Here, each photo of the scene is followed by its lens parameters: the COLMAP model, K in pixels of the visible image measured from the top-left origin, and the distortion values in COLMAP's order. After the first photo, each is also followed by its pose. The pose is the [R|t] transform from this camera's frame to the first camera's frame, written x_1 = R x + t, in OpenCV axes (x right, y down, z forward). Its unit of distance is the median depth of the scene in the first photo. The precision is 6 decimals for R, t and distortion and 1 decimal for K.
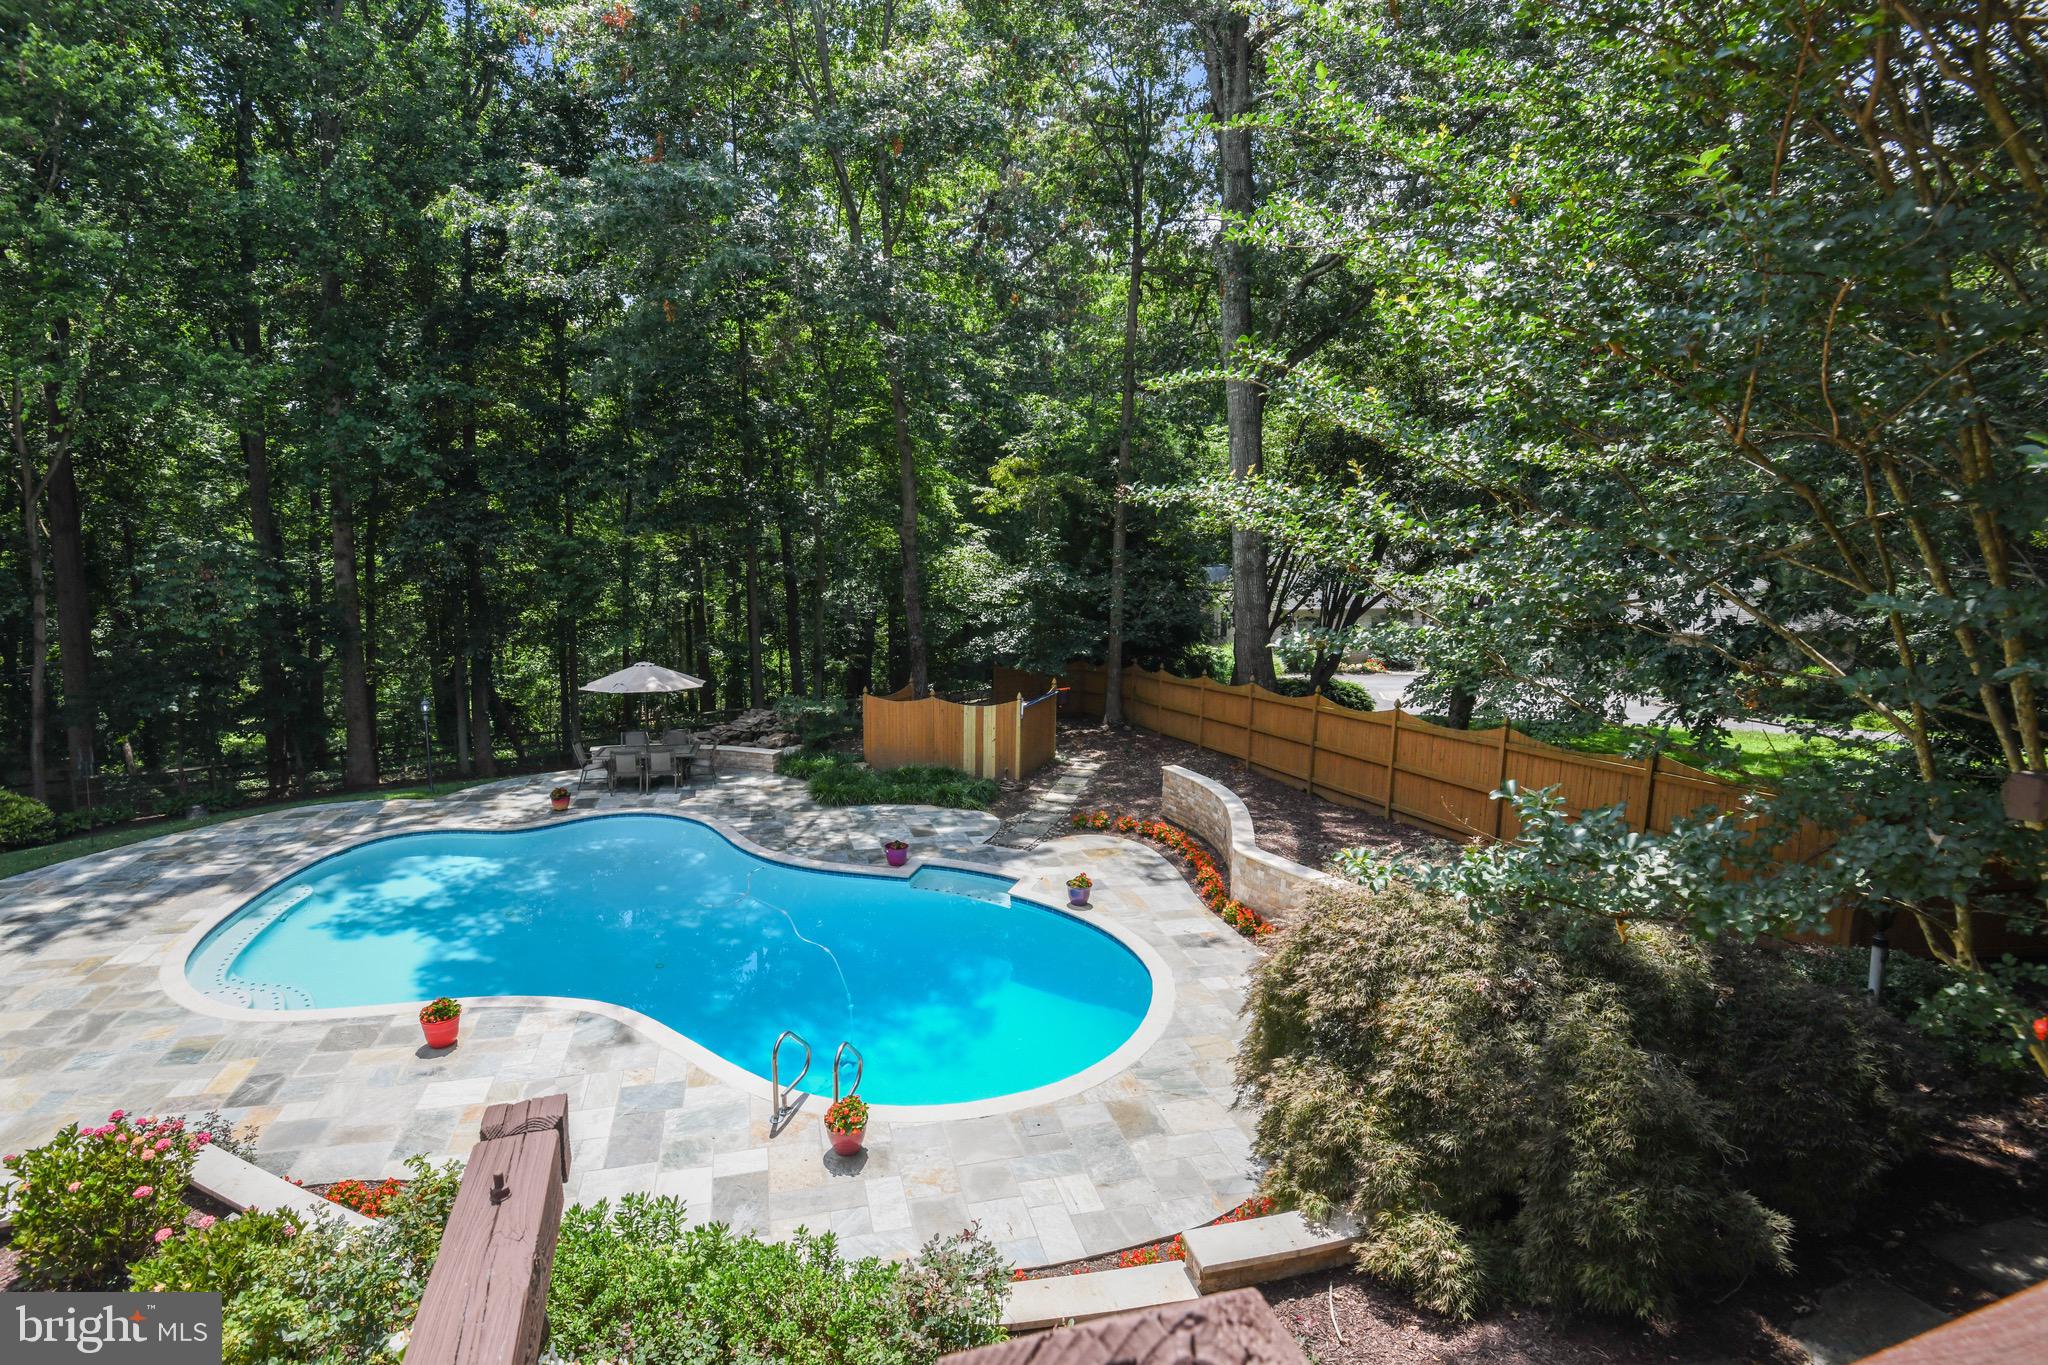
lens RADIAL K [[938.2, 0, 949.2], [0, 938.2, 671.7], [0, 0, 1]] dist [-0.045544, -0.000552]
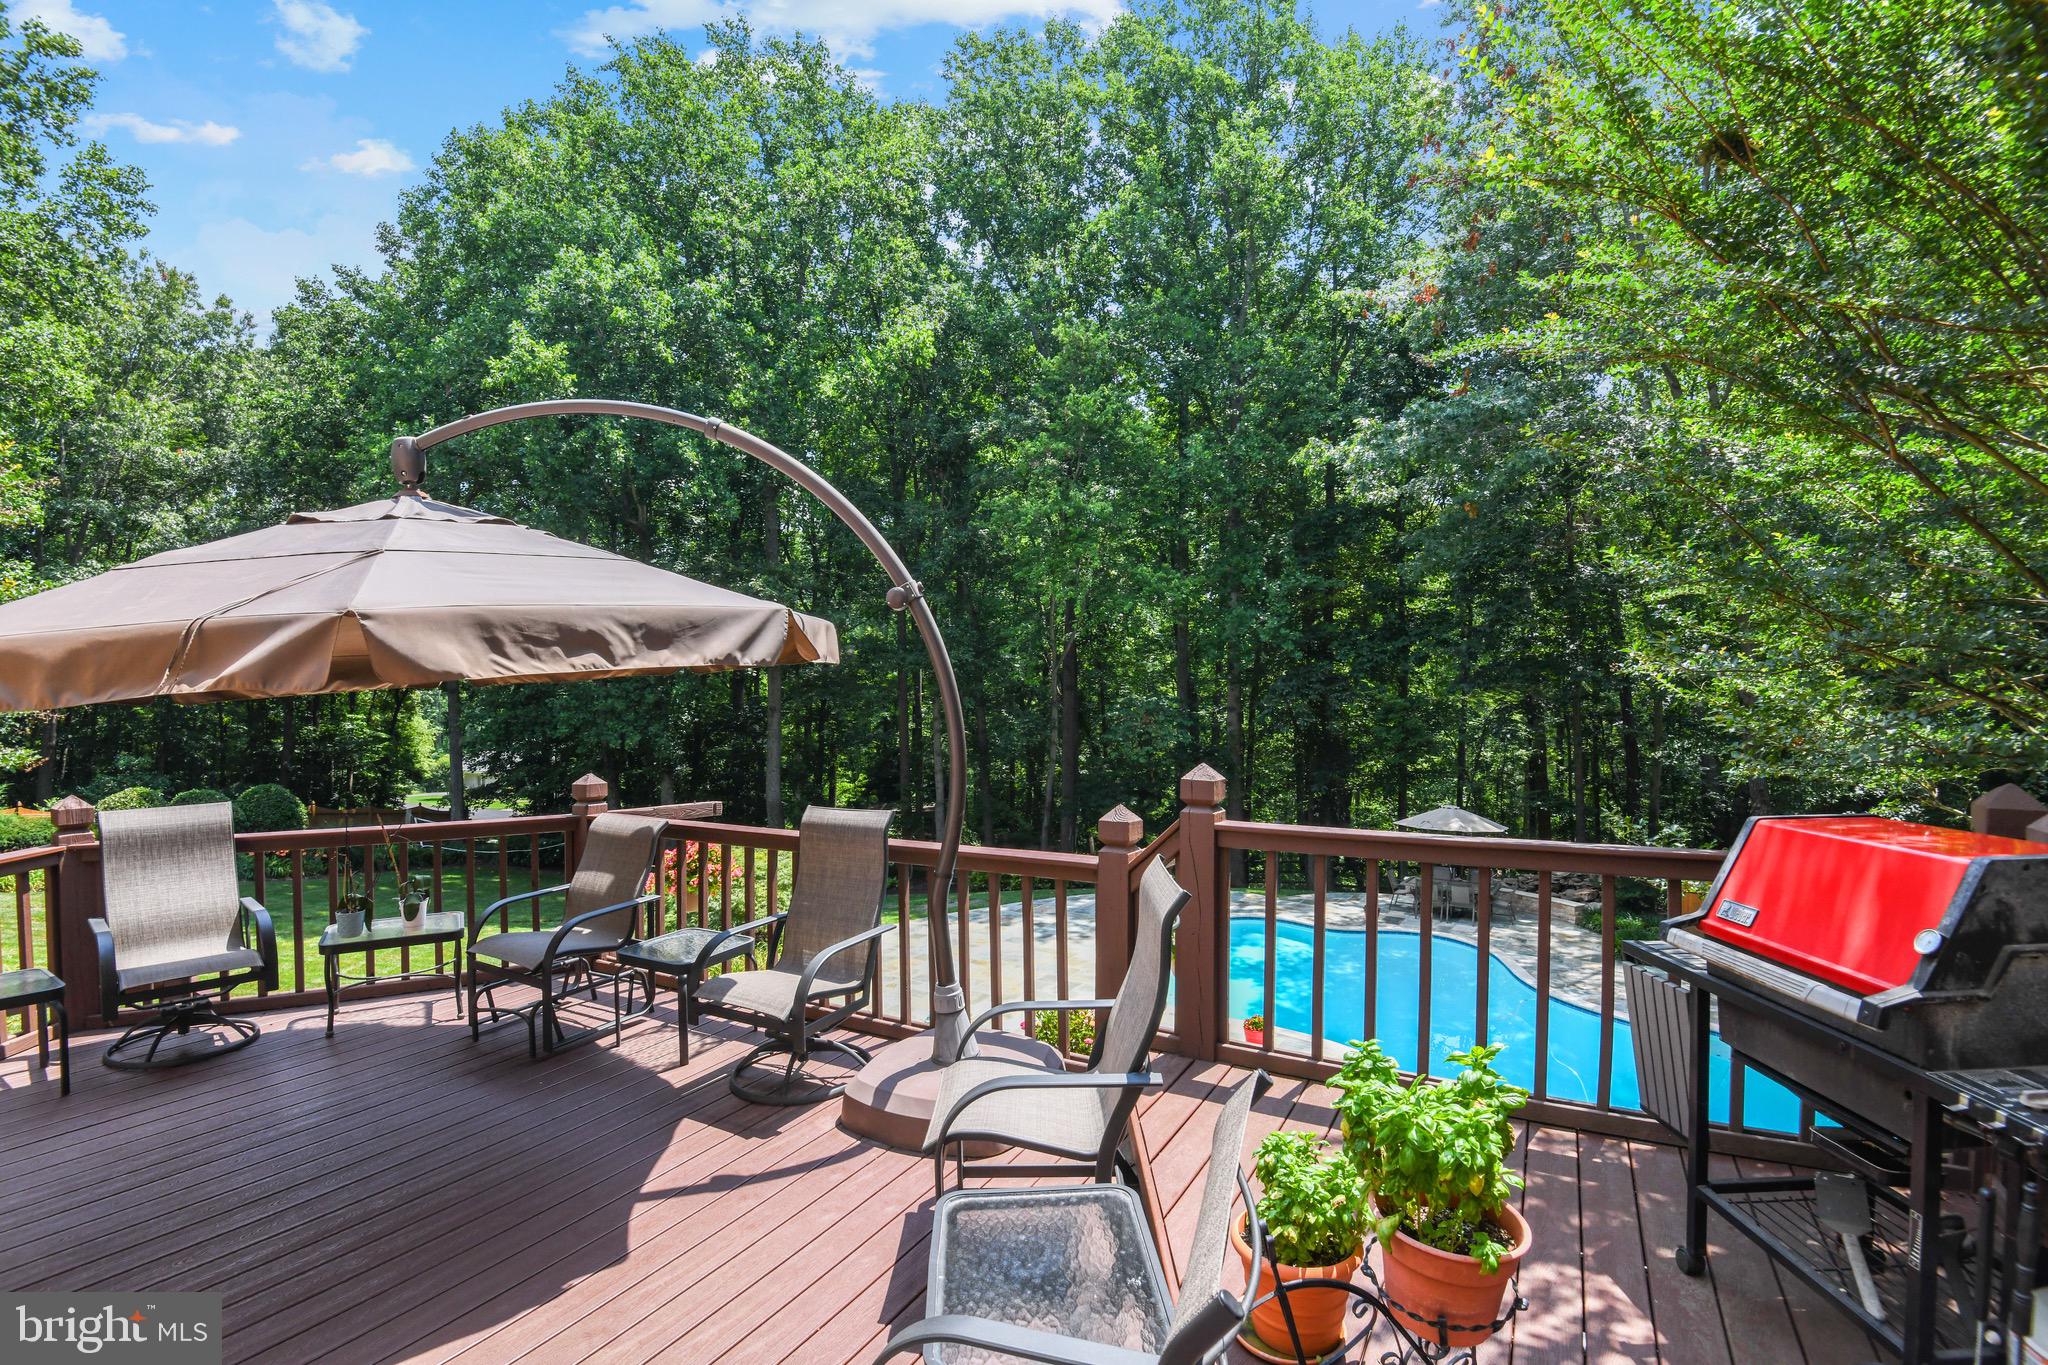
lens RADIAL K [[954.0, 0, 1028.3], [0, 954.0, 689.1], [0, 0, 1]] dist [-0.043422, -0.002047]
pose [[0.689753, -0.010549, -0.723967, 0.139754], [-0.093586, 0.990207, -0.103591, 0.014307], [0.717971, 0.139205, 0.682012, -0.158366]]
